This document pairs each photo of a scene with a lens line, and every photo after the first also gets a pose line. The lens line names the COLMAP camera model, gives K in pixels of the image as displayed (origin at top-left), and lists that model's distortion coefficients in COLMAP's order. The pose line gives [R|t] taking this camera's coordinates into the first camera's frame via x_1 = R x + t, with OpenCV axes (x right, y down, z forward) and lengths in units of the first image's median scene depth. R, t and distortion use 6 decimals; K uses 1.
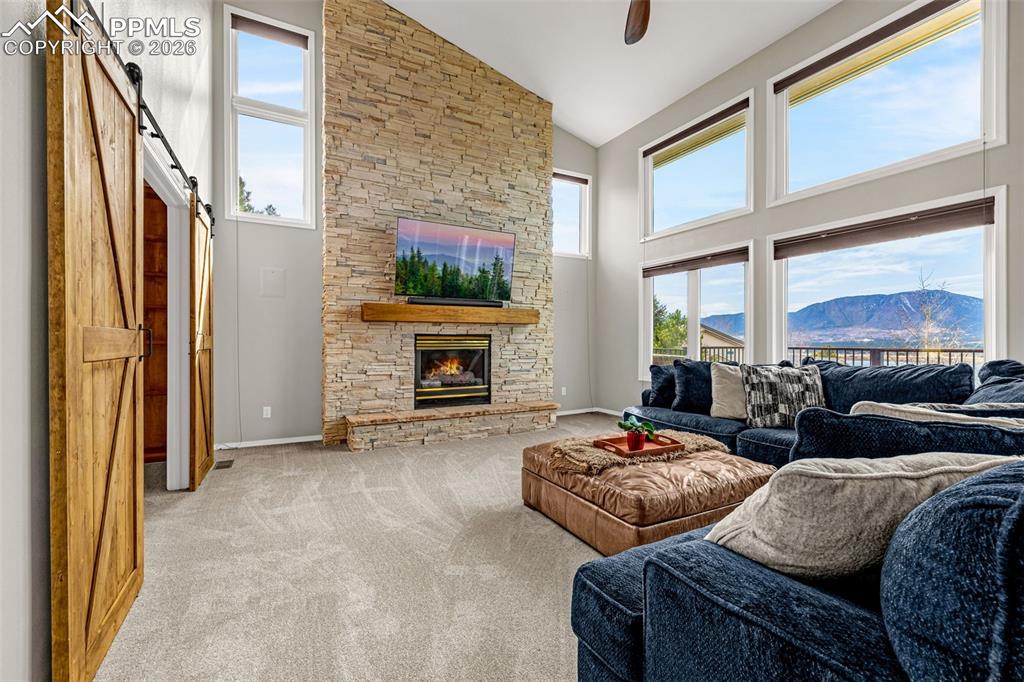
lens RADIAL K [[431.1, 0, 509.5], [0, 431.1, 342.1], [0, 0, 1]] dist [0.000275, -0.000238]
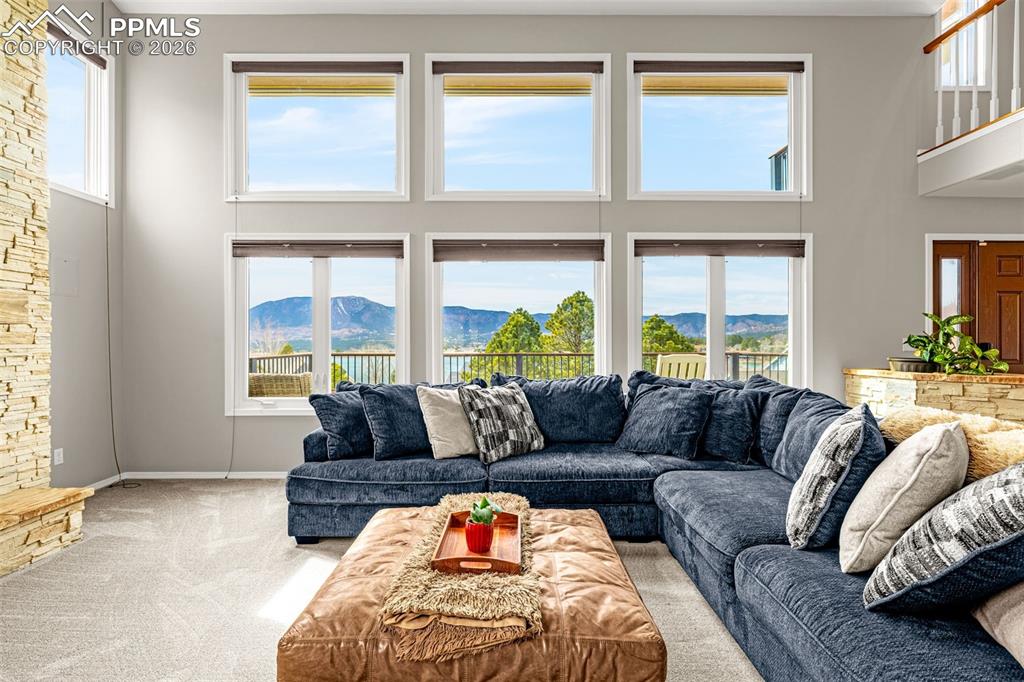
lens RADIAL K [[488.1, 0, 512.6], [0, 488.1, 340.6], [0, 0, 1]] dist [-0.004769, 0.000448]
pose [[0.469153, -0.000732, 0.883117, -0.144237], [0.004525, 0.999989, -0.001575, -0.021571], [-0.883105, 0.004735, 0.469151, 0.301621]]
